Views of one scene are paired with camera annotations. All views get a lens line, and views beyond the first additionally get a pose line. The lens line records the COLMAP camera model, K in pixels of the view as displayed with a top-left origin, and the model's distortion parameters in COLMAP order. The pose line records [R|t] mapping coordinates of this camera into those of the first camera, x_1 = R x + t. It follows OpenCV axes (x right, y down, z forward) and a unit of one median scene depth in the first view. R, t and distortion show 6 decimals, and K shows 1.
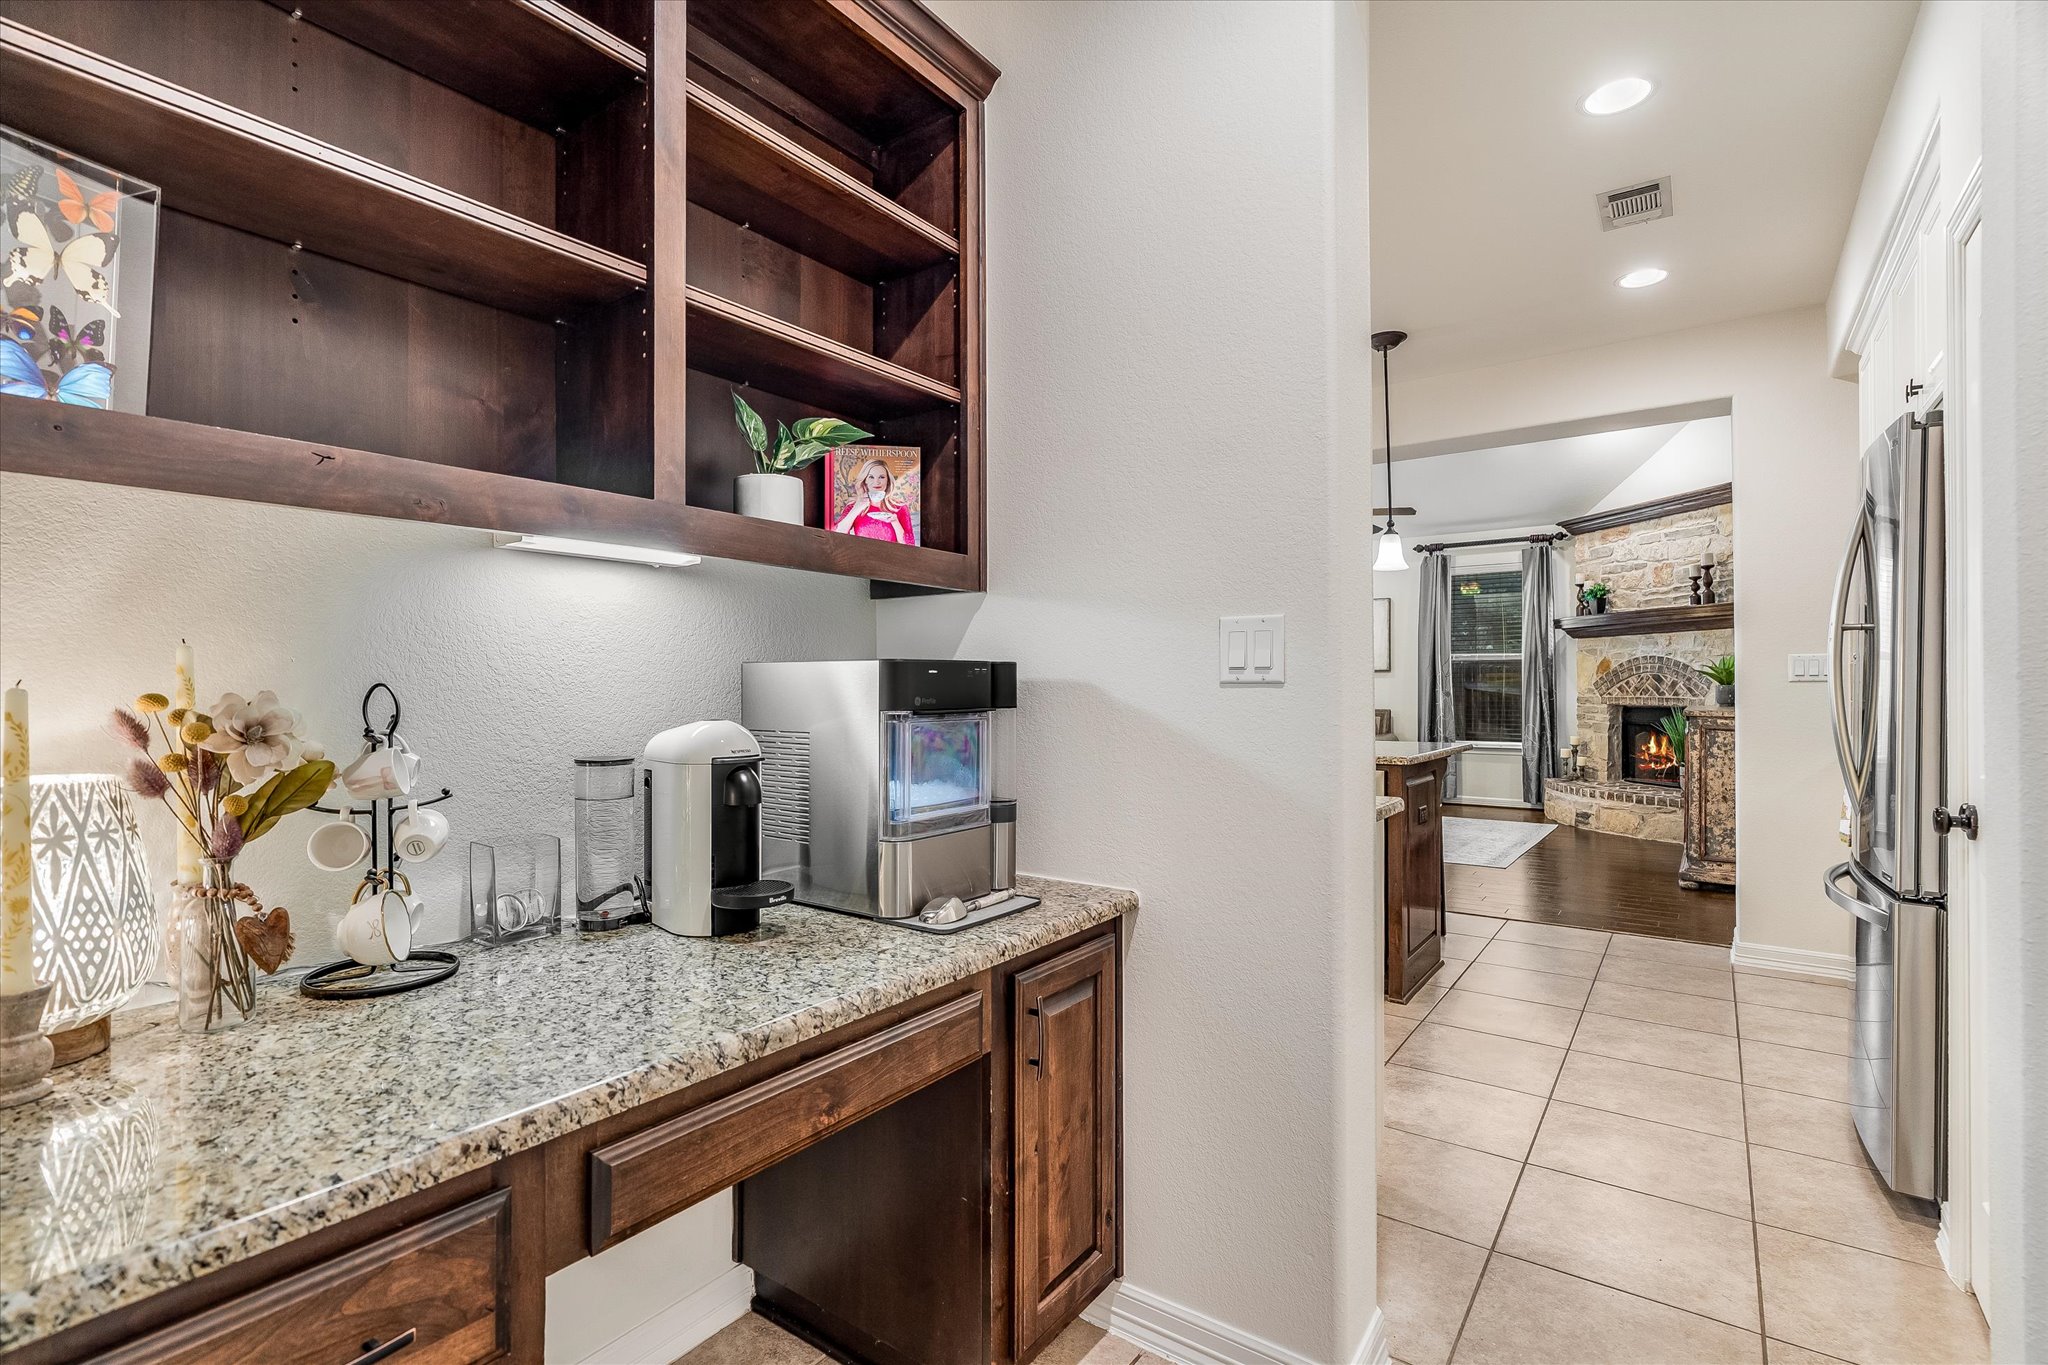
lens RADIAL K [[937.2, 0, 1032.6], [0, 937.2, 696.8], [0, 0, 1]] dist [-0.001411, -0.000306]
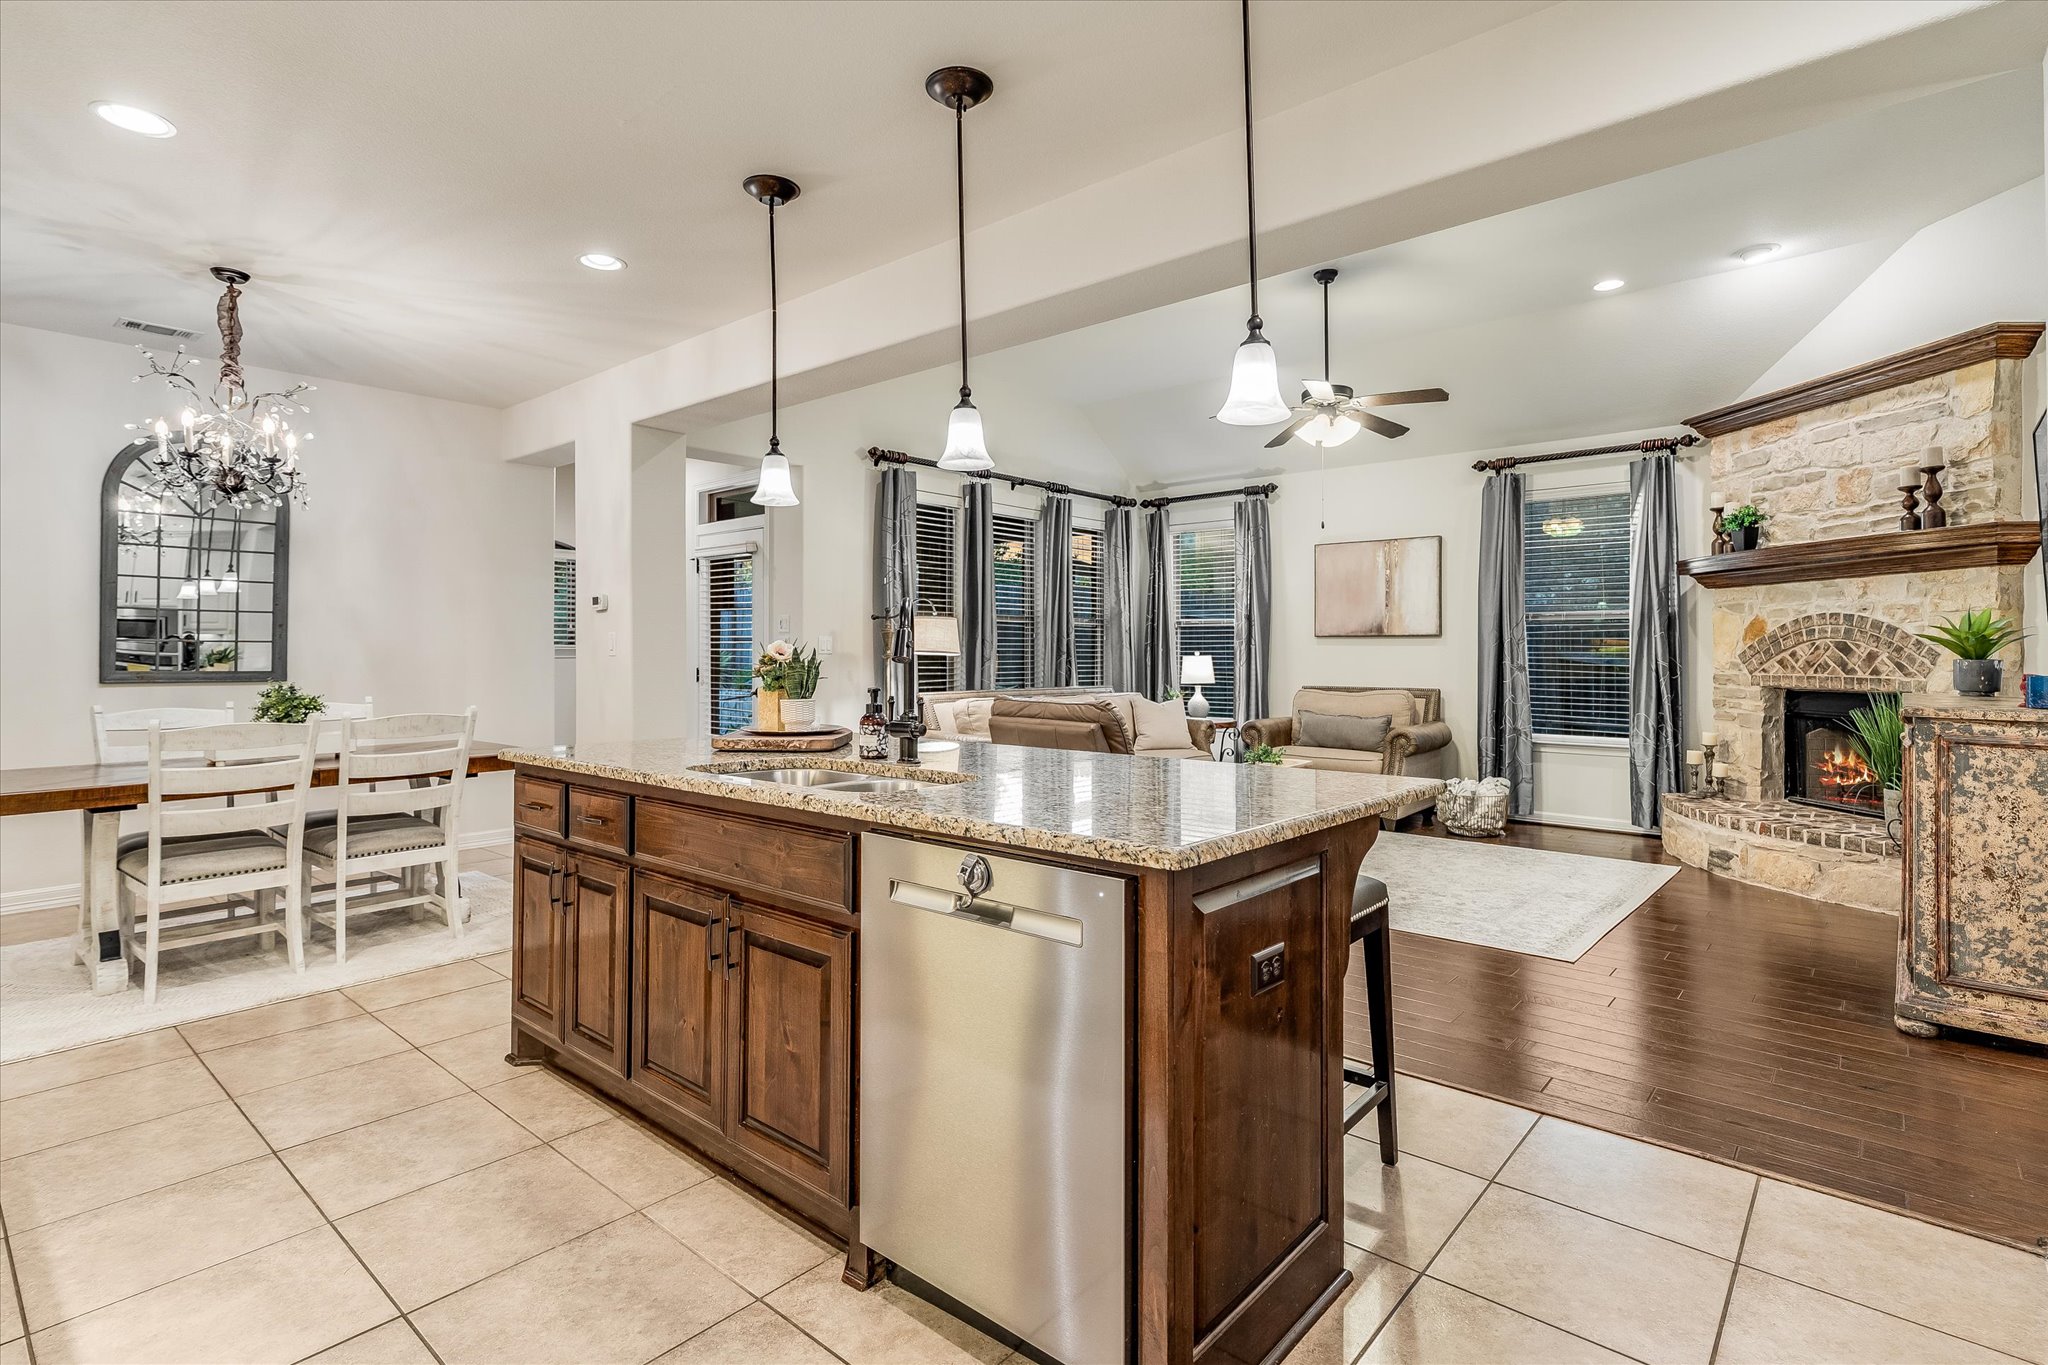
lens RADIAL K [[996.1, 0, 1020.5], [0, 996.1, 656.0], [0, 0, 1]] dist [0.015963, 0.000198]
pose [[0.995796, 0.004533, -0.091483, 0.155901], [-0.005305, 0.999952, -0.008201, -0.004914], [0.091441, 0.008652, 0.995773, 0.241897]]
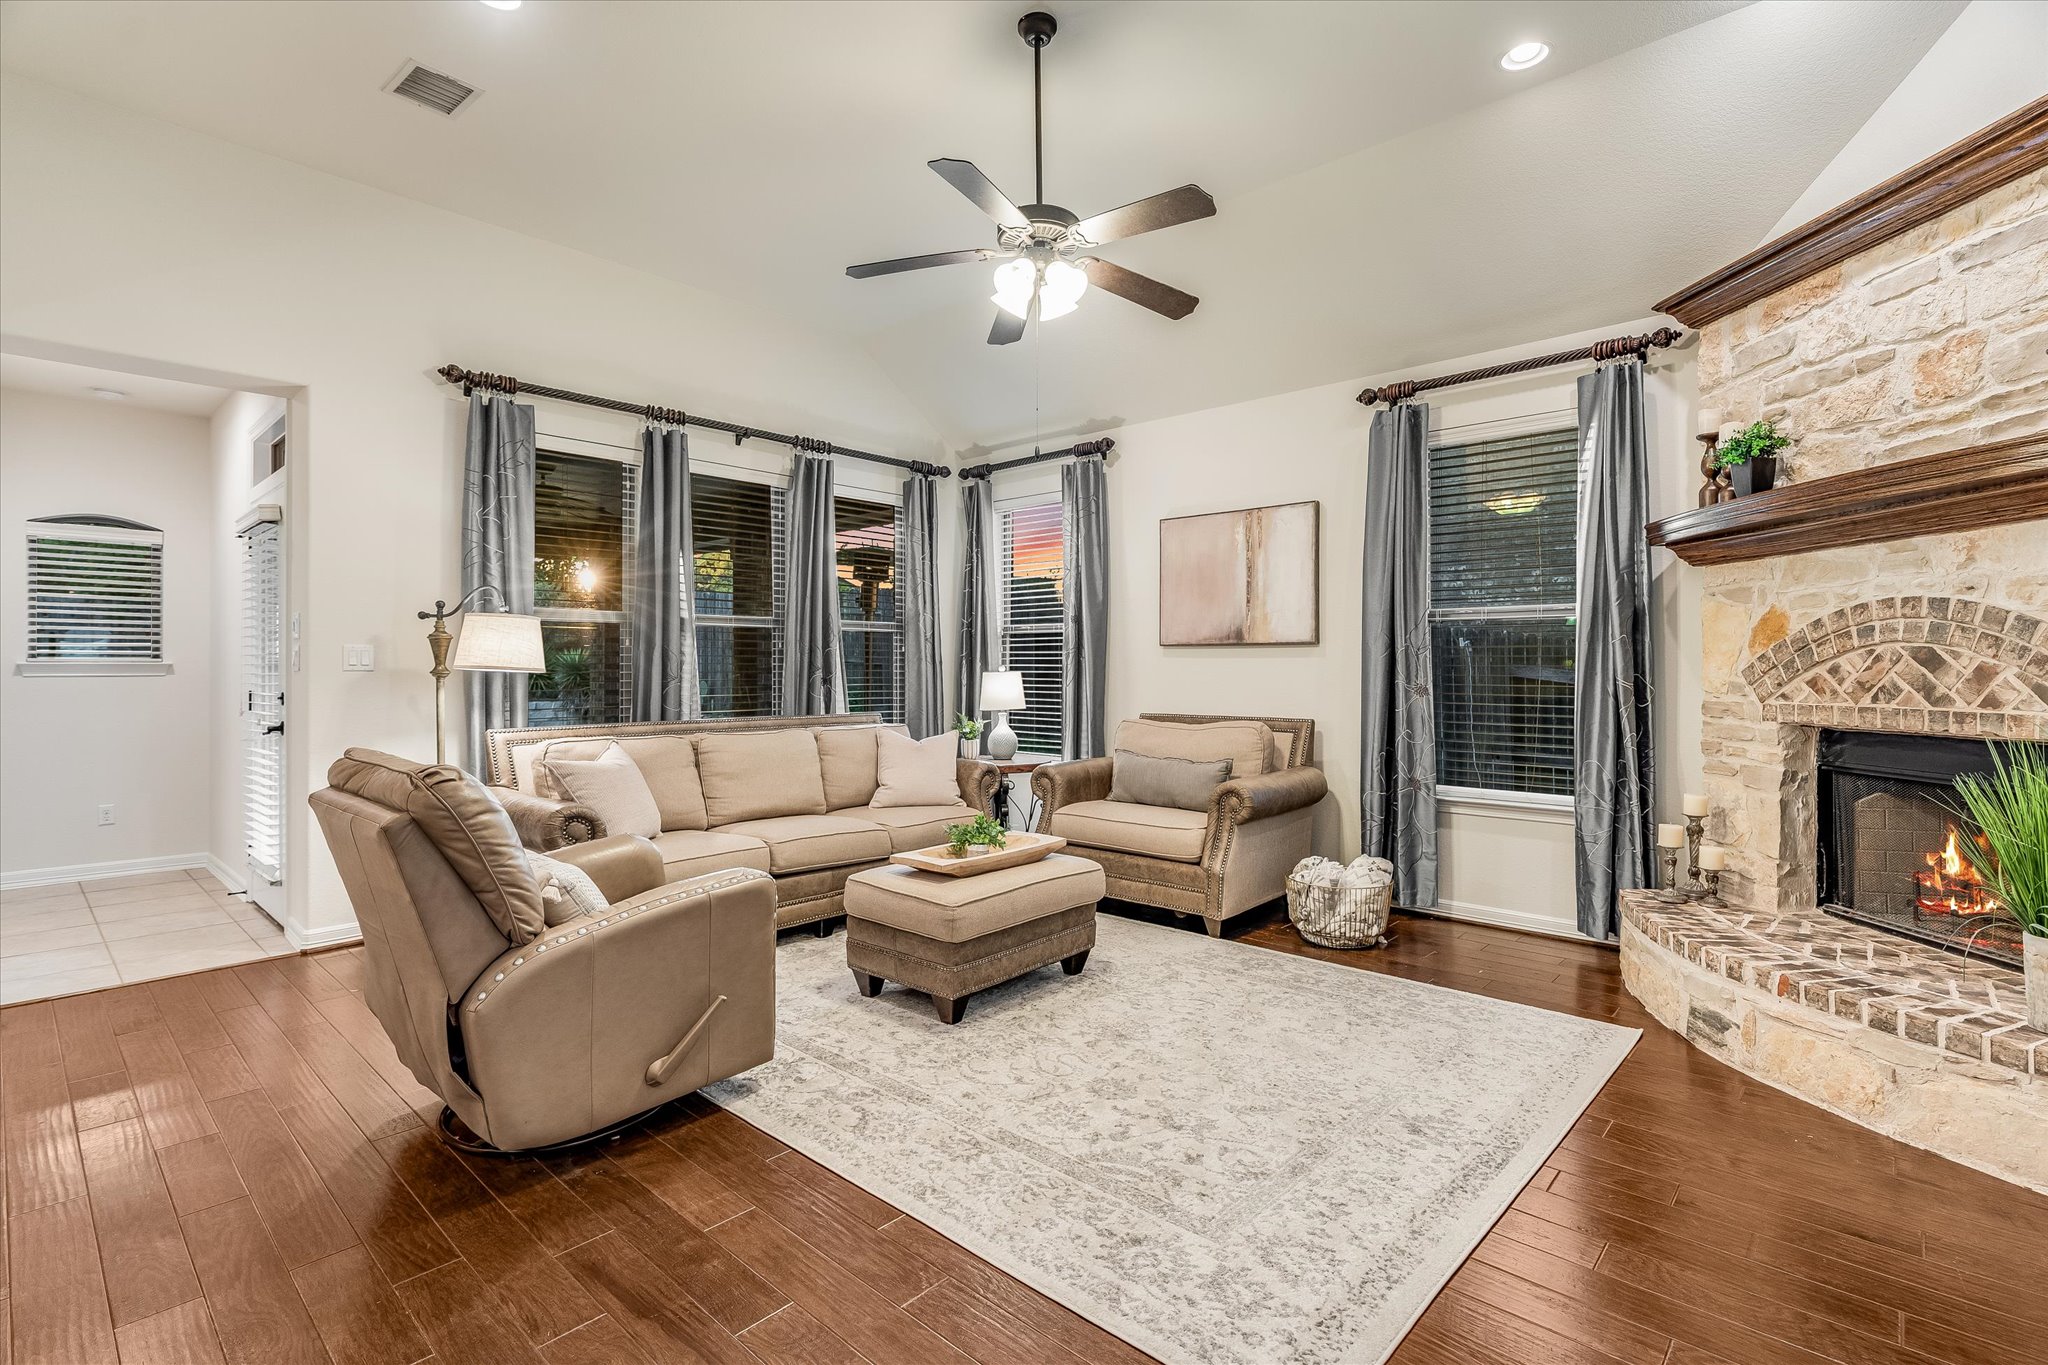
lens RADIAL K [[969.6, 0, 1017.2], [0, 969.6, 676.3], [0, 0, 1]] dist [-0.000195, 0.000964]
pose [[0.993449, 0.003984, -0.114206, 0.340944], [-0.004319, 0.999987, -0.002694, -0.009520], [0.114194, 0.003170, 0.993453, 0.556573]]
